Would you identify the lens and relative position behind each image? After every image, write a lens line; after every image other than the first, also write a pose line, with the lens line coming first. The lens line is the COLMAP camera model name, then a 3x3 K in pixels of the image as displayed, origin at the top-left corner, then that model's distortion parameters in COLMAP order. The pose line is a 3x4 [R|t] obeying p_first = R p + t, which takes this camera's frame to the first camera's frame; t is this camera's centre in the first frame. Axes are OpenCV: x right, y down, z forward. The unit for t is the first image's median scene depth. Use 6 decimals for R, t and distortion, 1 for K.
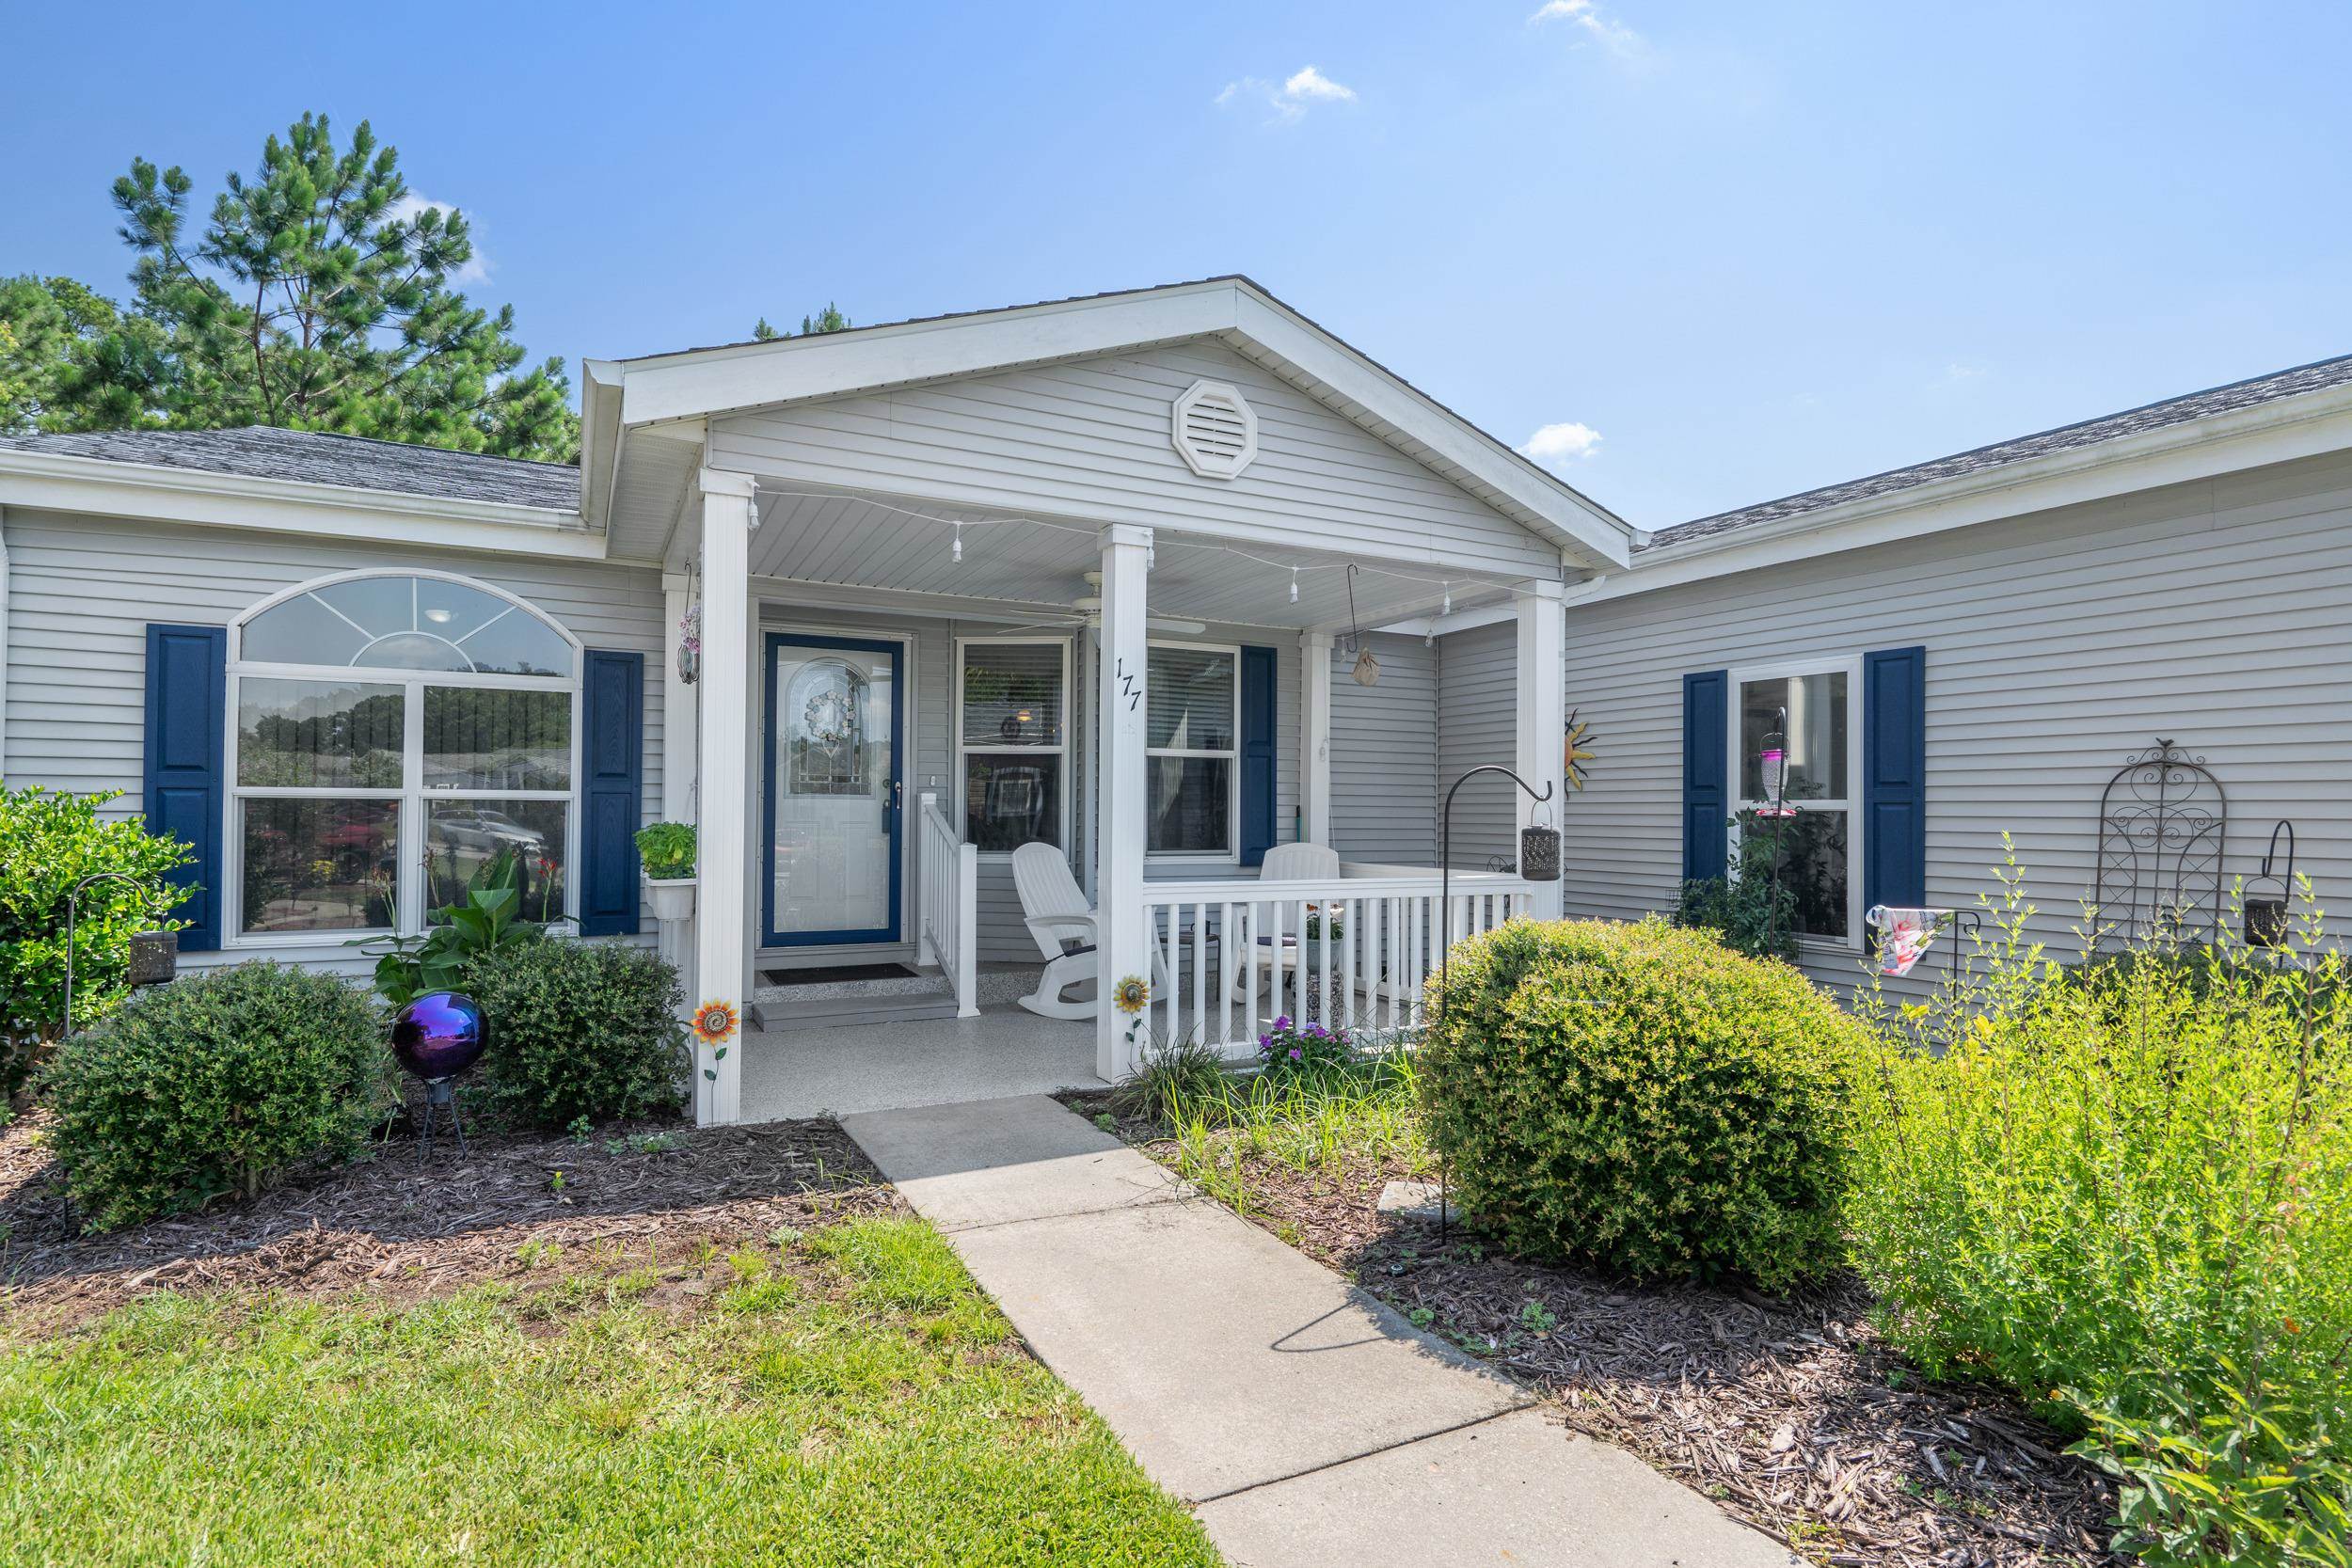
lens RADIAL K [[1193.3, 0, 1181.1], [0, 1193.3, 793.2], [0, 0, 1]] dist [-0.000966, -0.000044]
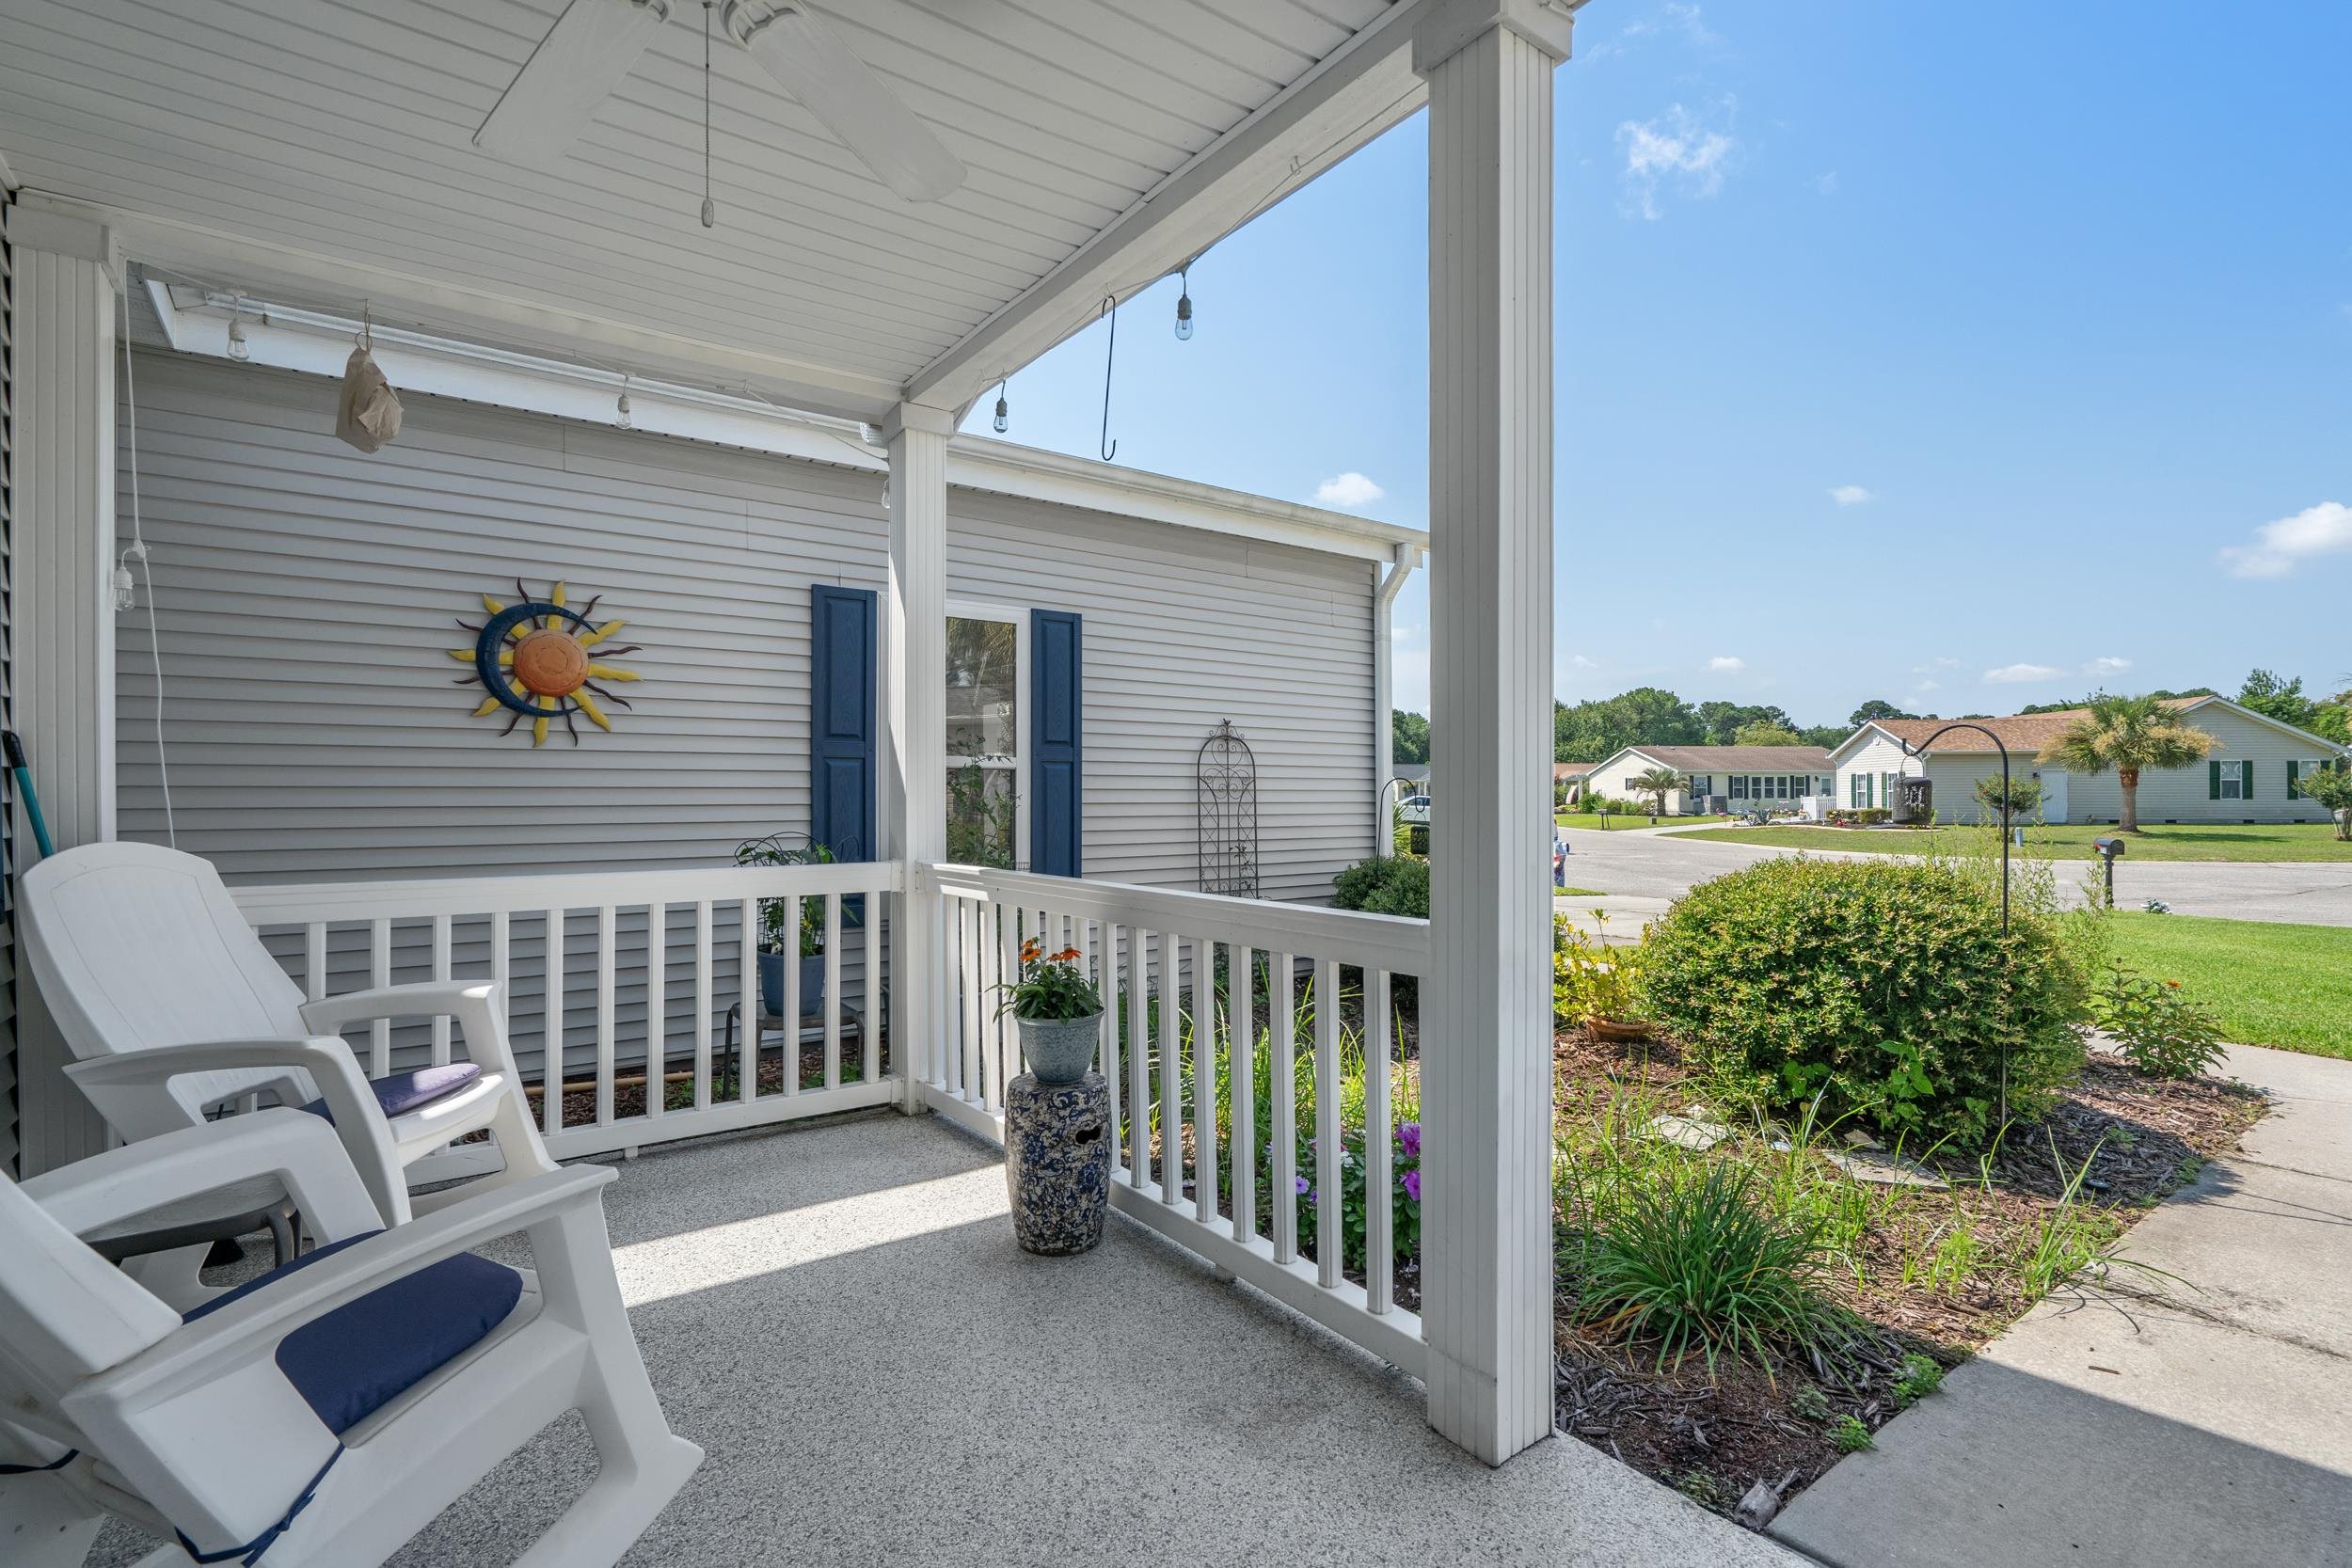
lens RADIAL K [[1066.0, 0, 1238.9], [0, 1066.0, 792.6], [0, 0, 1]] dist [-0.003092, 0.000112]
pose [[-0.160220, -0.003034, 0.987077, -0.380065], [-0.014316, 0.999897, 0.000750, 0.036837], [-0.986978, -0.014011, -0.160247, 1.149196]]
